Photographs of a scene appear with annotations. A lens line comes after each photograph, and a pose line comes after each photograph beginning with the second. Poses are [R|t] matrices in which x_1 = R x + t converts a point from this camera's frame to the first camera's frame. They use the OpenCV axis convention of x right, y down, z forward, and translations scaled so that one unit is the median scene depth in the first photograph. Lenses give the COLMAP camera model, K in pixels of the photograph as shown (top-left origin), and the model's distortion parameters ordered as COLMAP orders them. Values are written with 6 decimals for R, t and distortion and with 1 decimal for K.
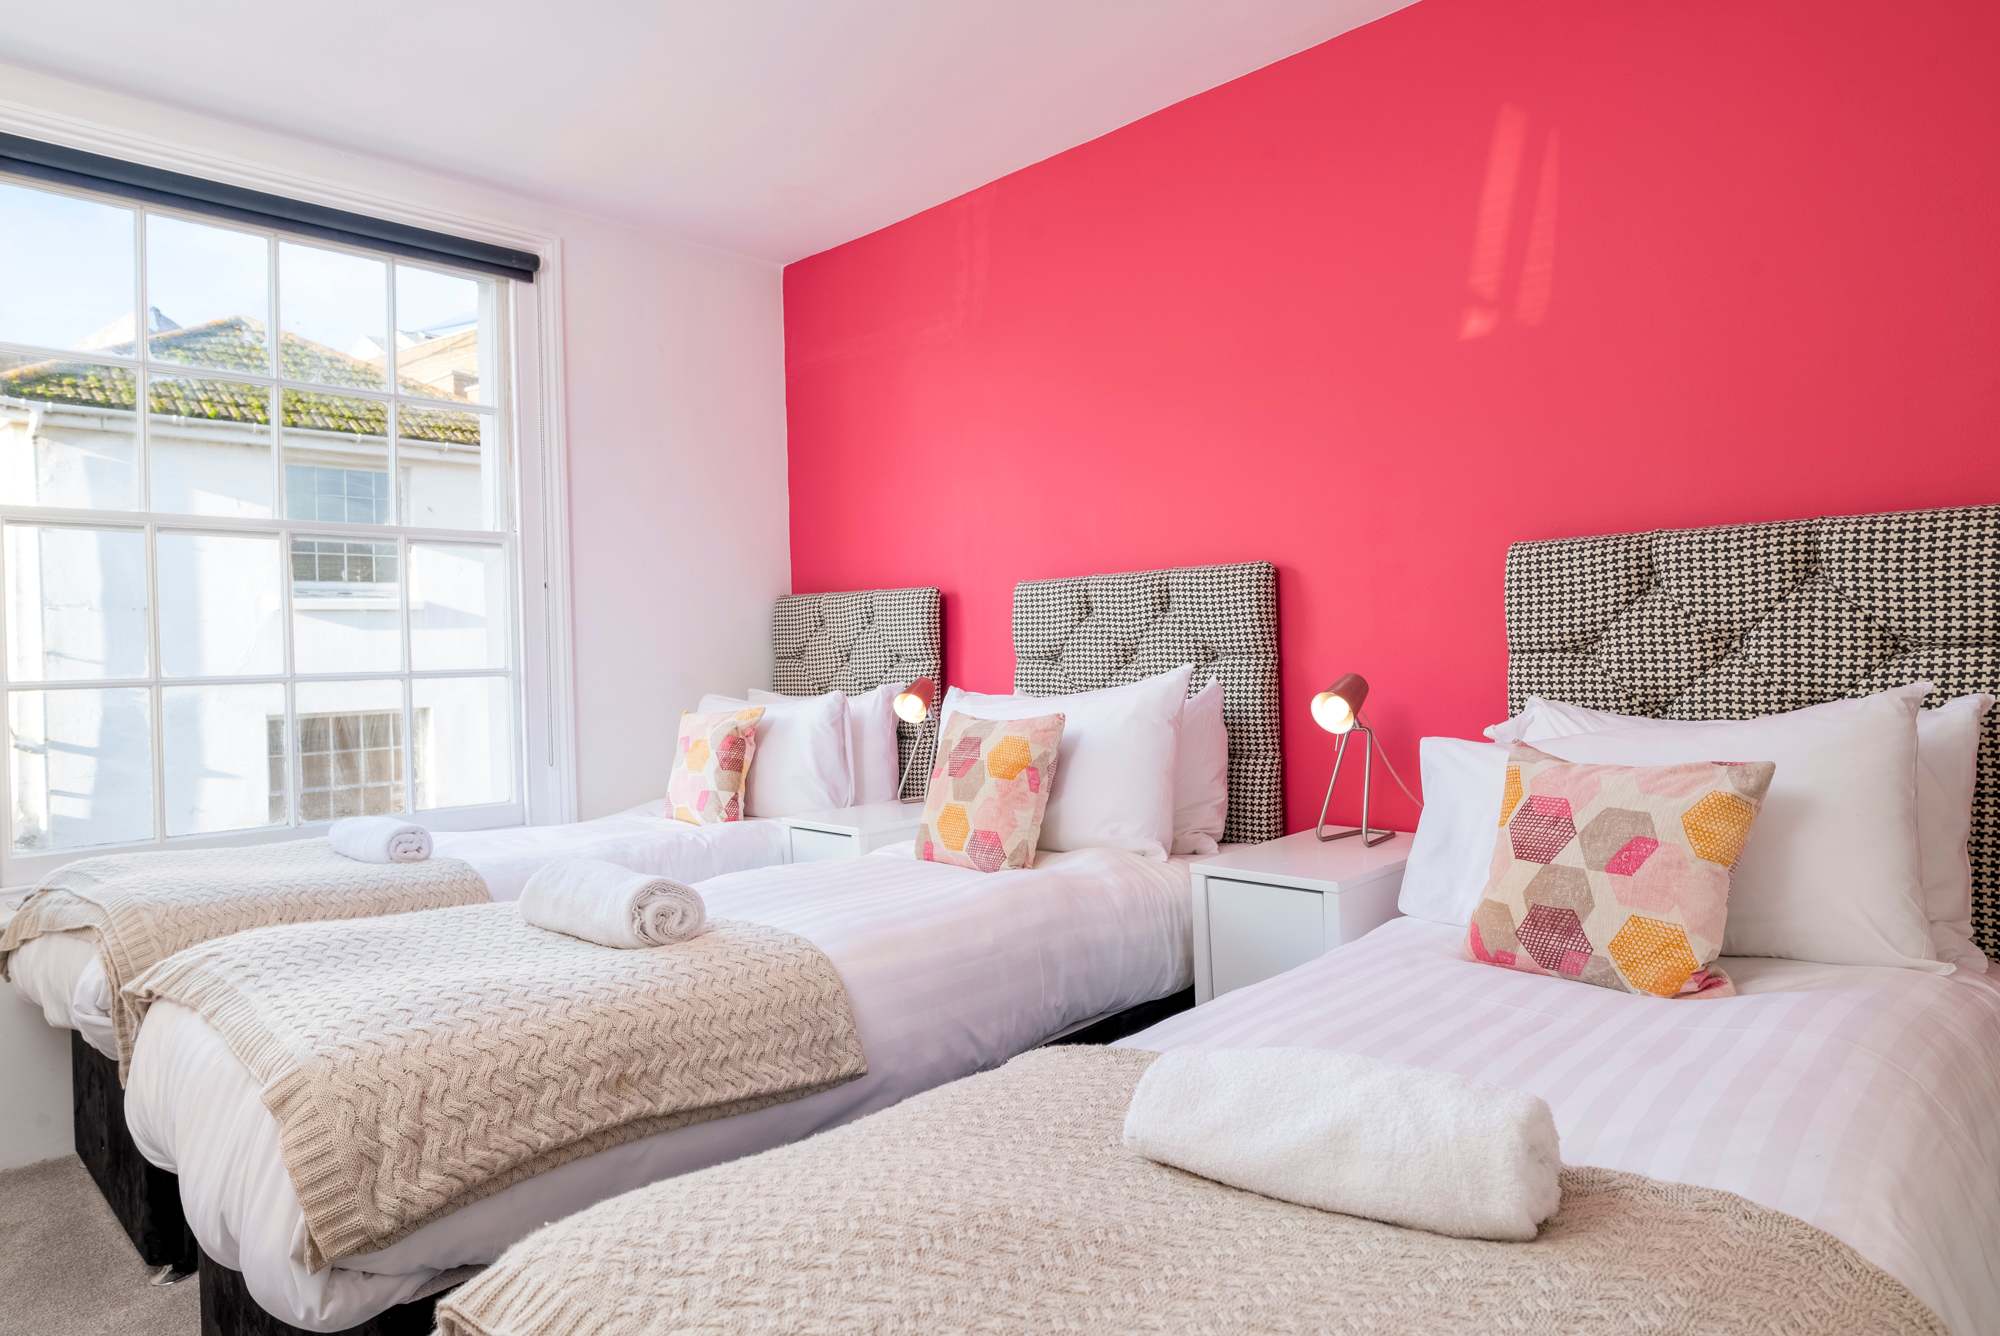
lens RADIAL K [[1191.4, 0, 1002.5], [0, 1191.4, 675.0], [0, 0, 1]] dist [0.000277, -0.001057]
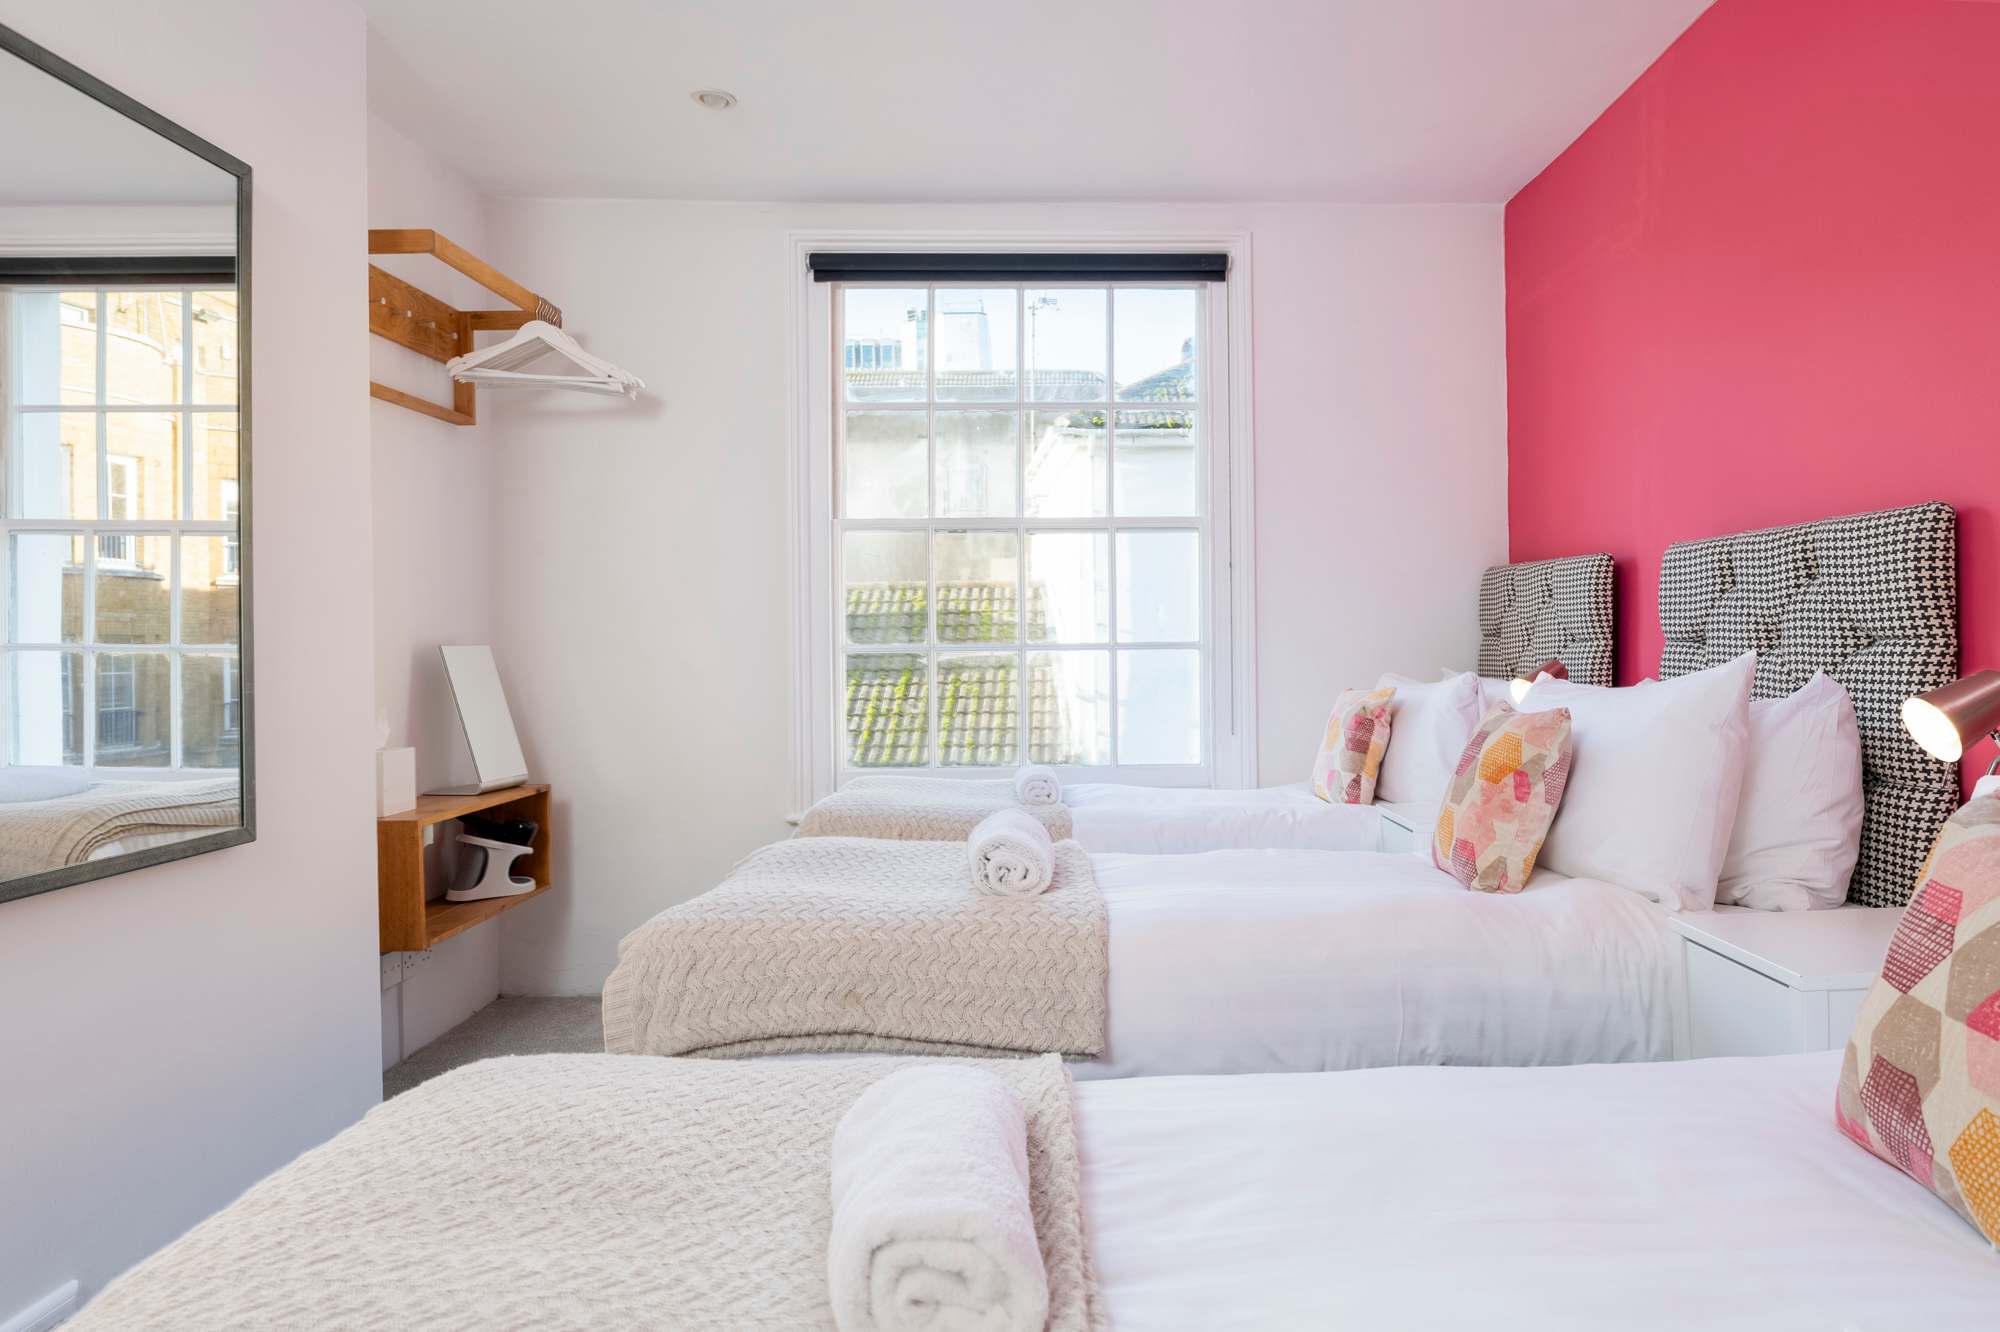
lens RADIAL K [[1191.4, 0, 1003.9], [0, 1191.4, 656.7], [0, 0, 1]] dist [0.000277, -0.001057]
pose [[0.715378, 0.025577, -0.698270, 0.281563], [-0.021273, 0.999664, 0.014822, -0.005378], [0.698414, 0.004251, 0.715681, 0.129433]]
